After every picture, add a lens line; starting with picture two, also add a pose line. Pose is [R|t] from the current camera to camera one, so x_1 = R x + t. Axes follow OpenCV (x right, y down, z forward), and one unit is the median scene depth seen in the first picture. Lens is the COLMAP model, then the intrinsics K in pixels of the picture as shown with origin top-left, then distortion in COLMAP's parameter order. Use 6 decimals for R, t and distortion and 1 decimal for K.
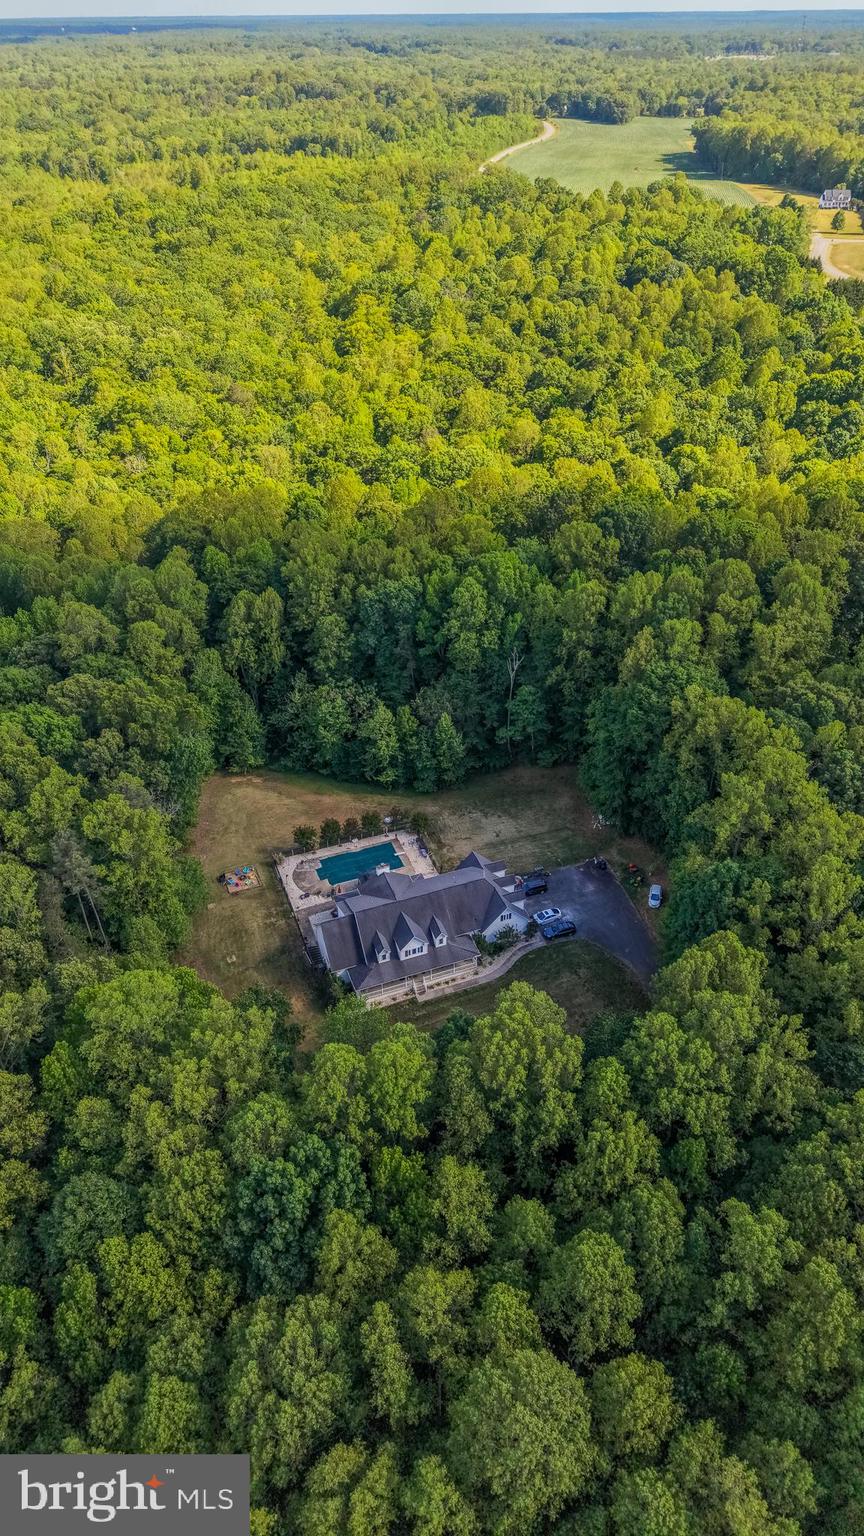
lens RADIAL K [[1043.9, 0, 426.8], [0, 1043.9, 771.5], [0, 0, 1]] dist [0.072950, -0.089599]
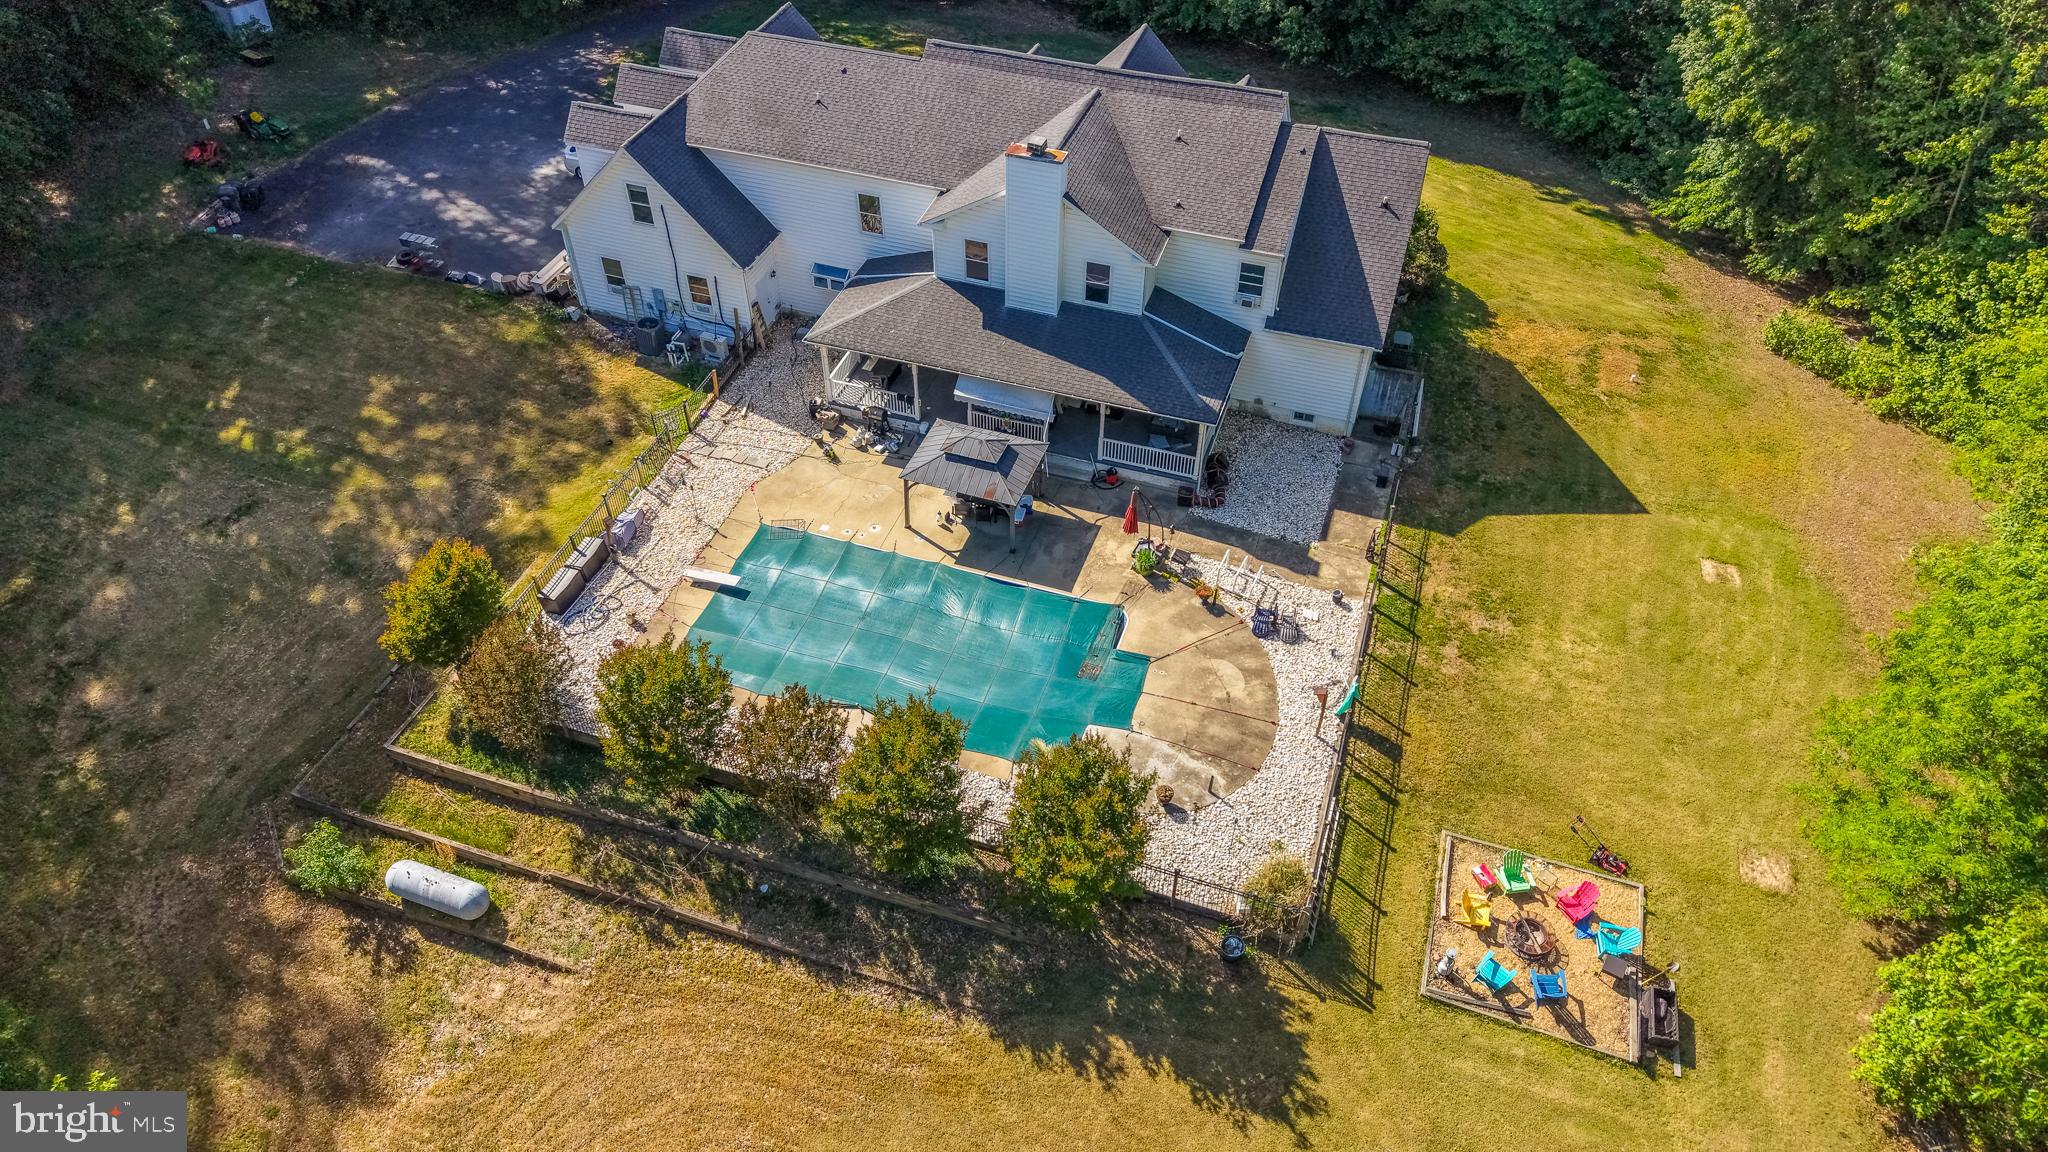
lens RADIAL K [[1344.1, 0, 1033.9], [0, 1344.1, 571.9], [0, 0, 1]] dist [0.039990, -0.059976]
pose [[-0.783007, -0.437434, 0.442213, -0.187332], [0.368007, 0.247373, 0.896313, -0.123112], [-0.501470, 0.864557, -0.032716, 1.022624]]
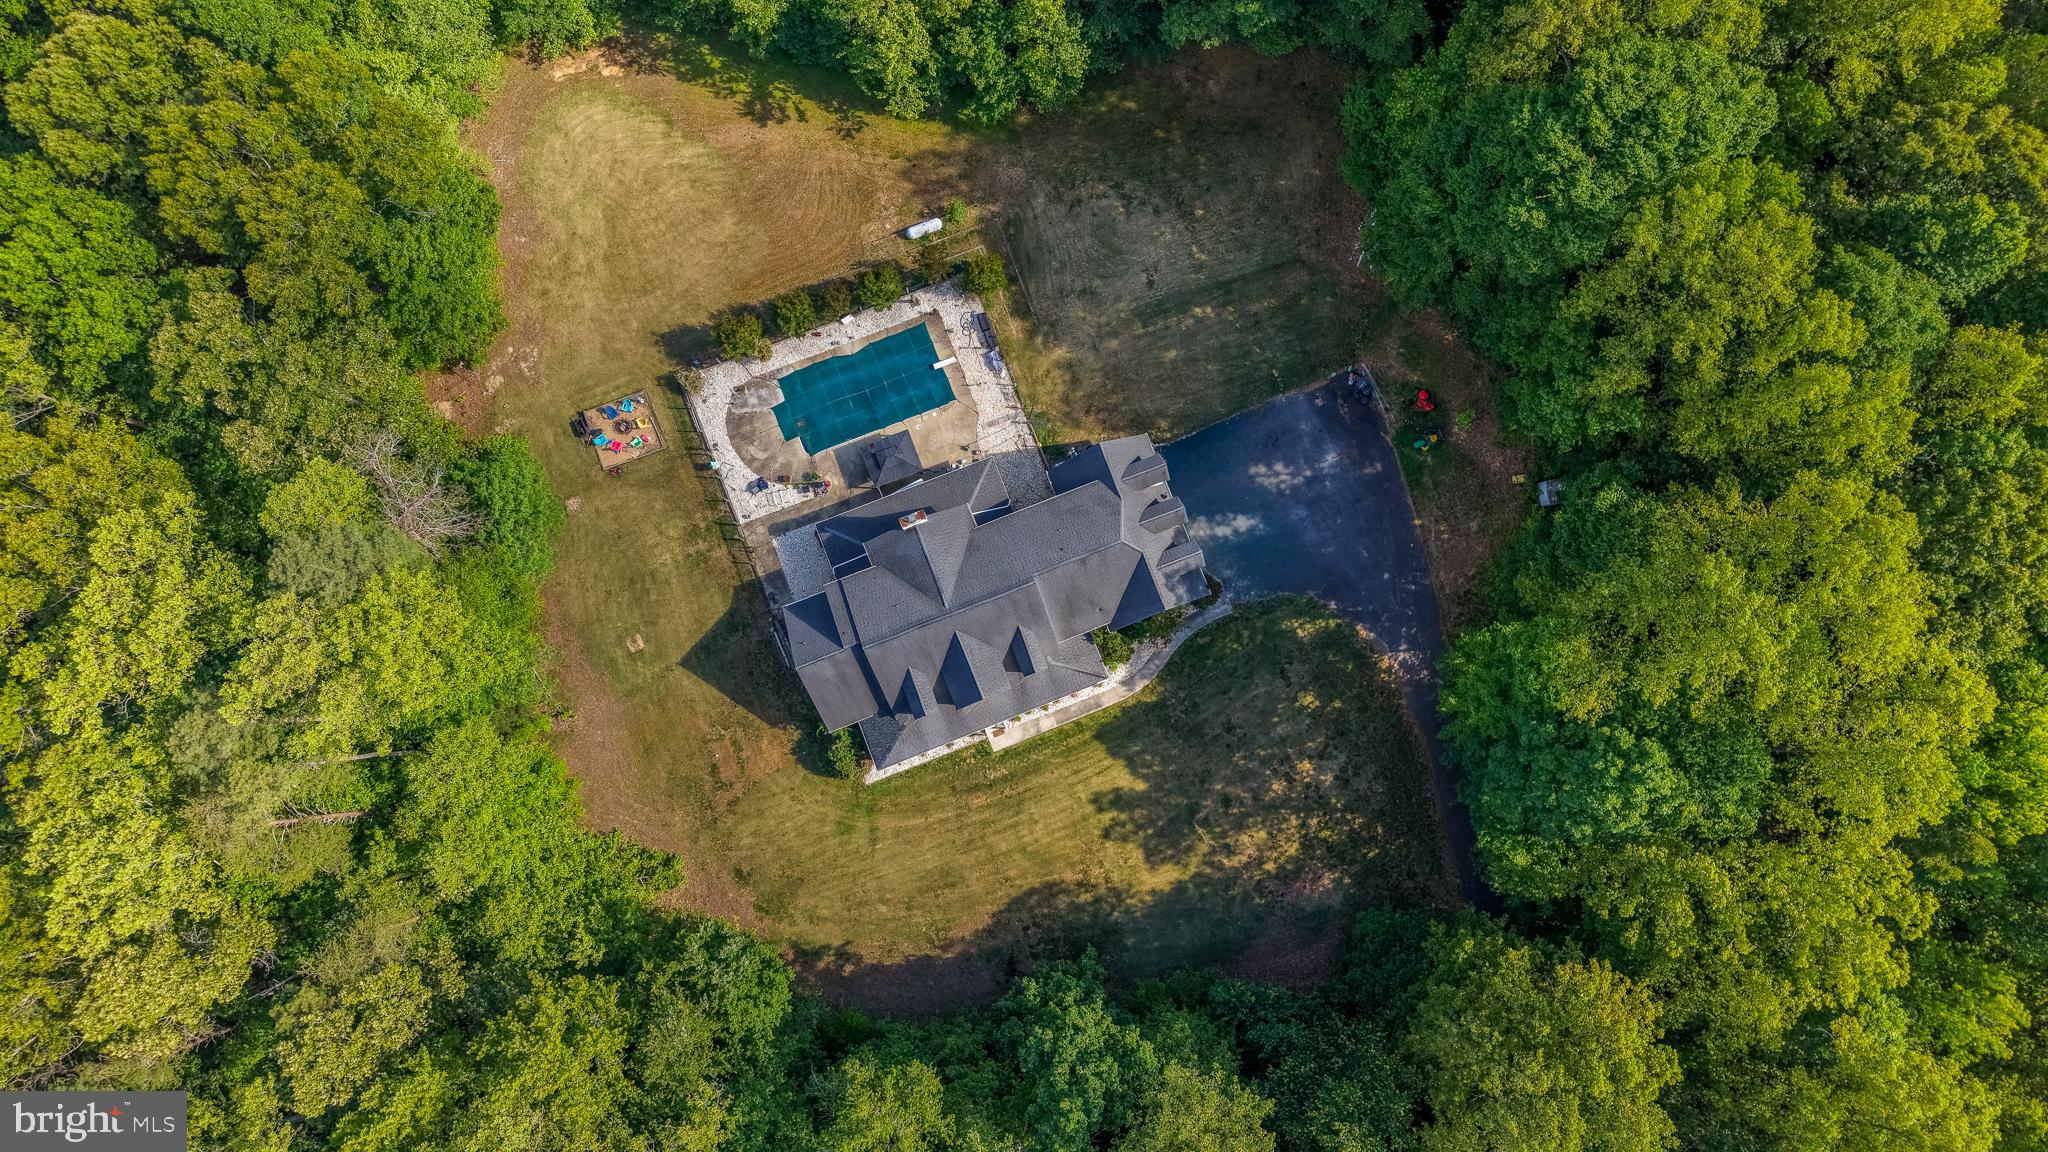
lens RADIAL K [[1391.9, 0, 1028.4], [0, 1391.9, 577.5], [0, 0, 1]] dist [0.072950, -0.089599]
pose [[0.999676, -0.016695, 0.019194, -0.001650], [-0.003305, 0.662890, 0.748710, -0.348962], [-0.025223, -0.748531, 0.662620, 0.524960]]
